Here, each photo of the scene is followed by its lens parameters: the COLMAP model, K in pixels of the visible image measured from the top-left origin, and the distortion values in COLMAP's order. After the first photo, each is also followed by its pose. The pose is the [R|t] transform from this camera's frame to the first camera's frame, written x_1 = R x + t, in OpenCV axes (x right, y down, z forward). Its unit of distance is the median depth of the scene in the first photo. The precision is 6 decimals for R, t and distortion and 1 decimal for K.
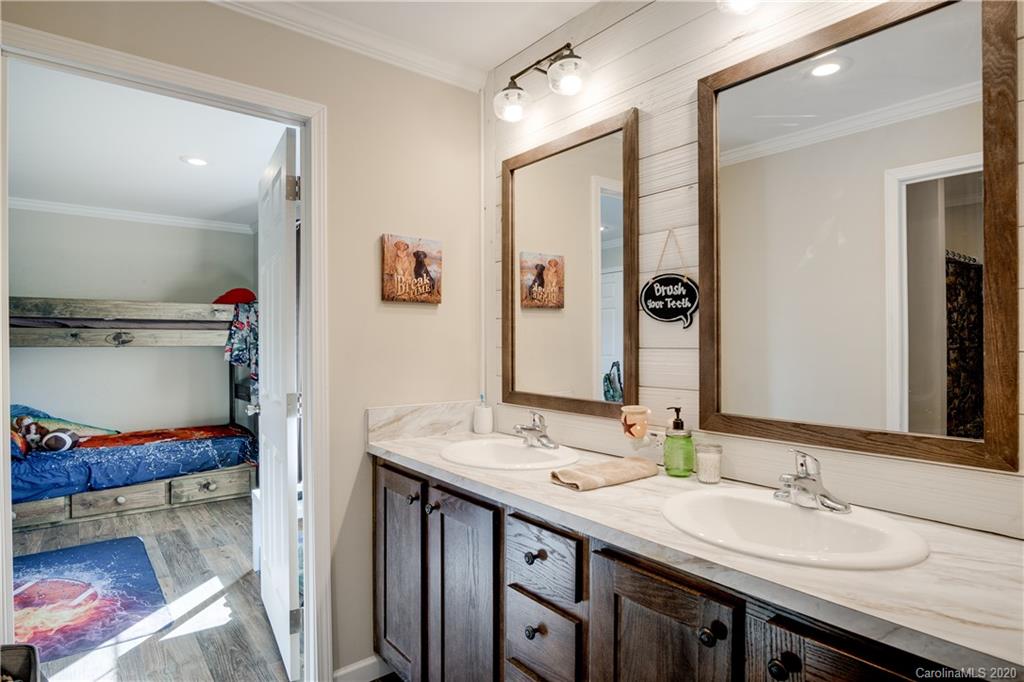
lens RADIAL K [[573.5, 0, 514.9], [0, 573.5, 332.6], [0, 0, 1]] dist [-0.003289, 0.002515]
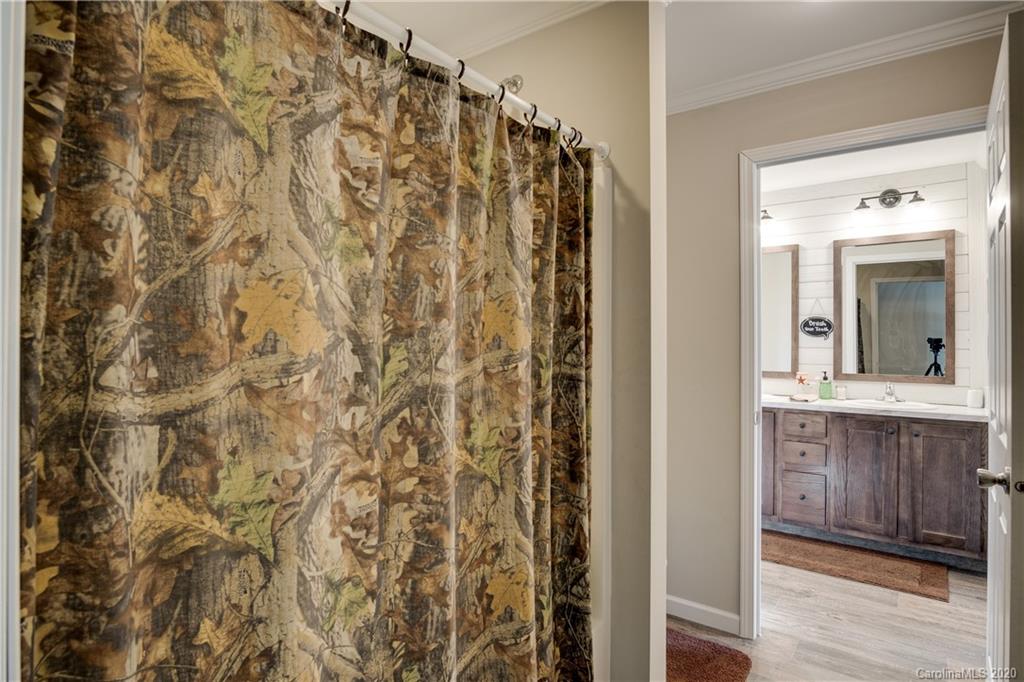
lens RADIAL K [[573.5, 0, 511.3], [0, 573.5, 332.2], [0, 0, 1]] dist [-0.003289, 0.002515]
pose [[0.969788, 0.008705, 0.243795, -1.563976], [-0.008962, 0.999960, -0.000057, -0.026115], [-0.243786, -0.002130, 0.969827, -1.026397]]
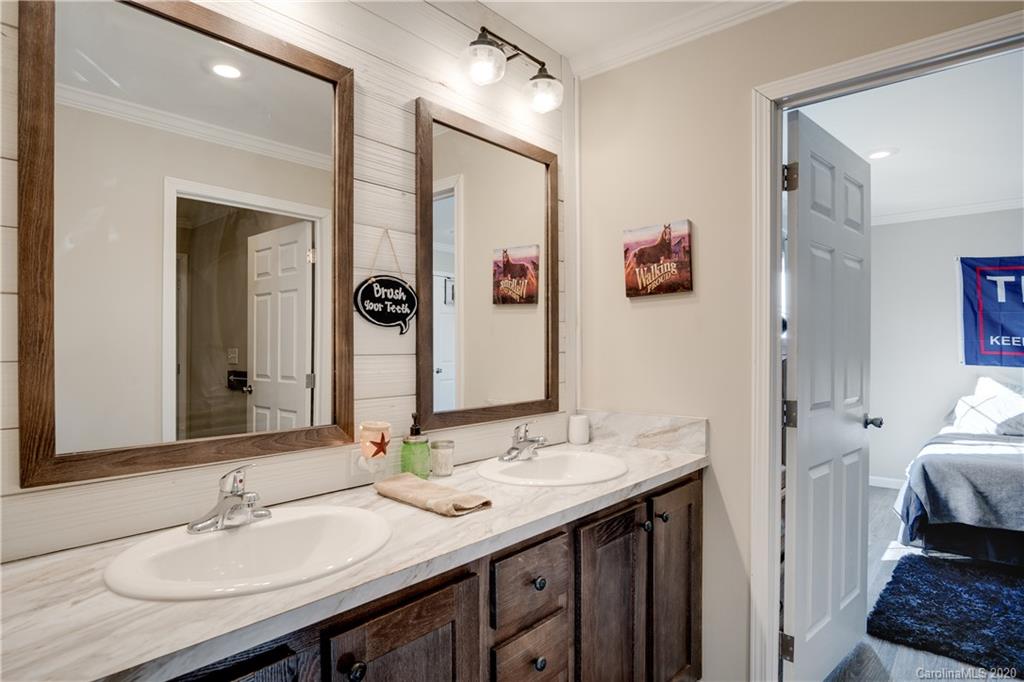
lens RADIAL K [[573.5, 0, 508.4], [0, 573.5, 341.5], [0, 0, 1]] dist [-0.003289, 0.002515]
pose [[-0.184374, 0.013692, 0.982761, -0.690889], [-0.007670, 0.999852, -0.015369, 0.018368], [-0.982826, -0.010371, -0.184242, 0.974180]]
